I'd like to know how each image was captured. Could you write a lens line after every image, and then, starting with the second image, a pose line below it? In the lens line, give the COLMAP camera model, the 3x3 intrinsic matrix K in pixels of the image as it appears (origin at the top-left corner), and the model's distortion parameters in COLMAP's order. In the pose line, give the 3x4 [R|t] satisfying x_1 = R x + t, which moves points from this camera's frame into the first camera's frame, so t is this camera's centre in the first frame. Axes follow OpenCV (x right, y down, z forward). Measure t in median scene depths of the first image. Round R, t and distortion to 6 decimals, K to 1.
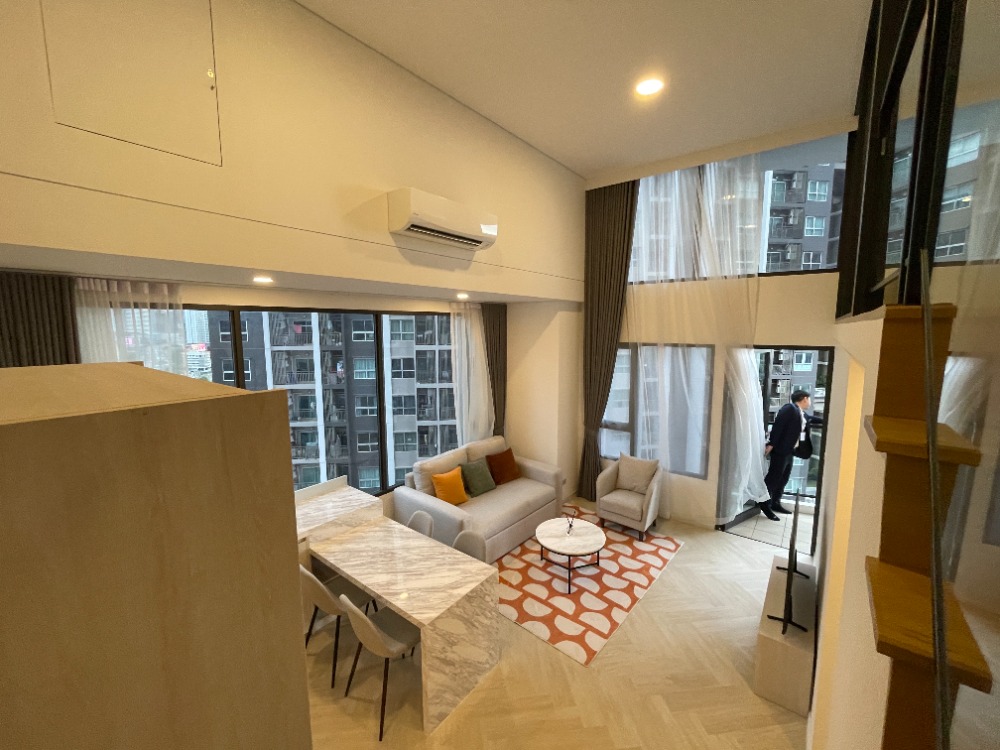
lens RADIAL K [[402.5, 0, 504.5], [0, 402.5, 375.0], [0, 0, 1]] dist [0.002467, -0.000223]
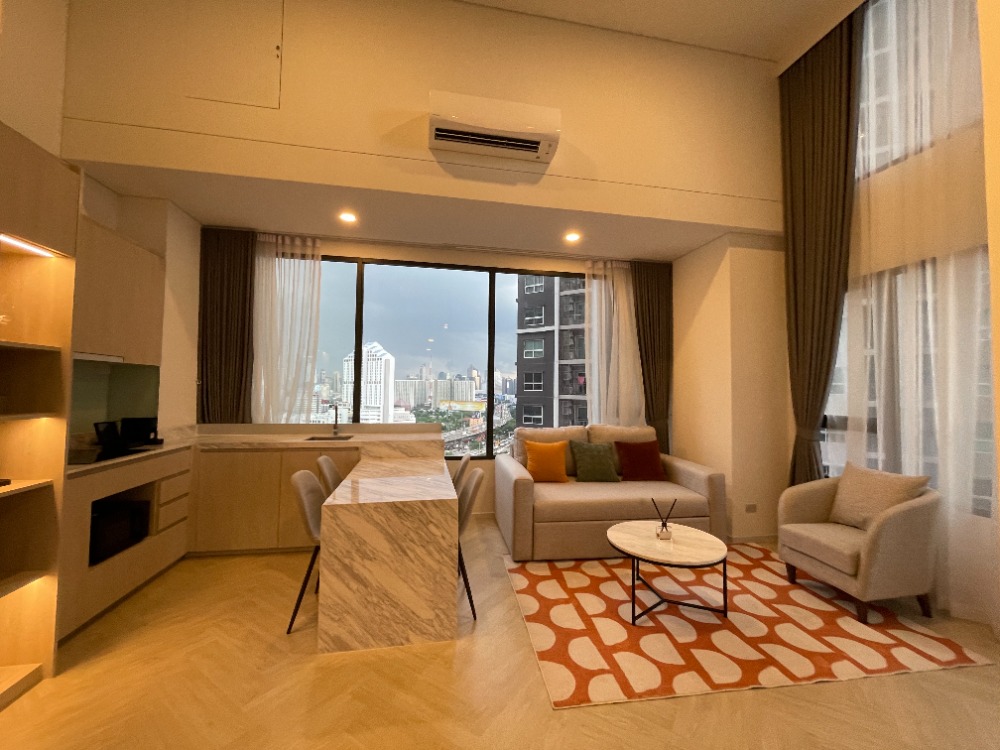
lens RADIAL K [[402.5, 0, 502.0], [0, 402.5, 374.4], [0, 0, 1]] dist [0.002467, -0.000223]
pose [[0.755963, -0.013746, -0.654470, 0.381256], [-0.090231, 0.988048, -0.124975, 0.240496], [0.648366, 0.153530, 0.745688, 0.326120]]
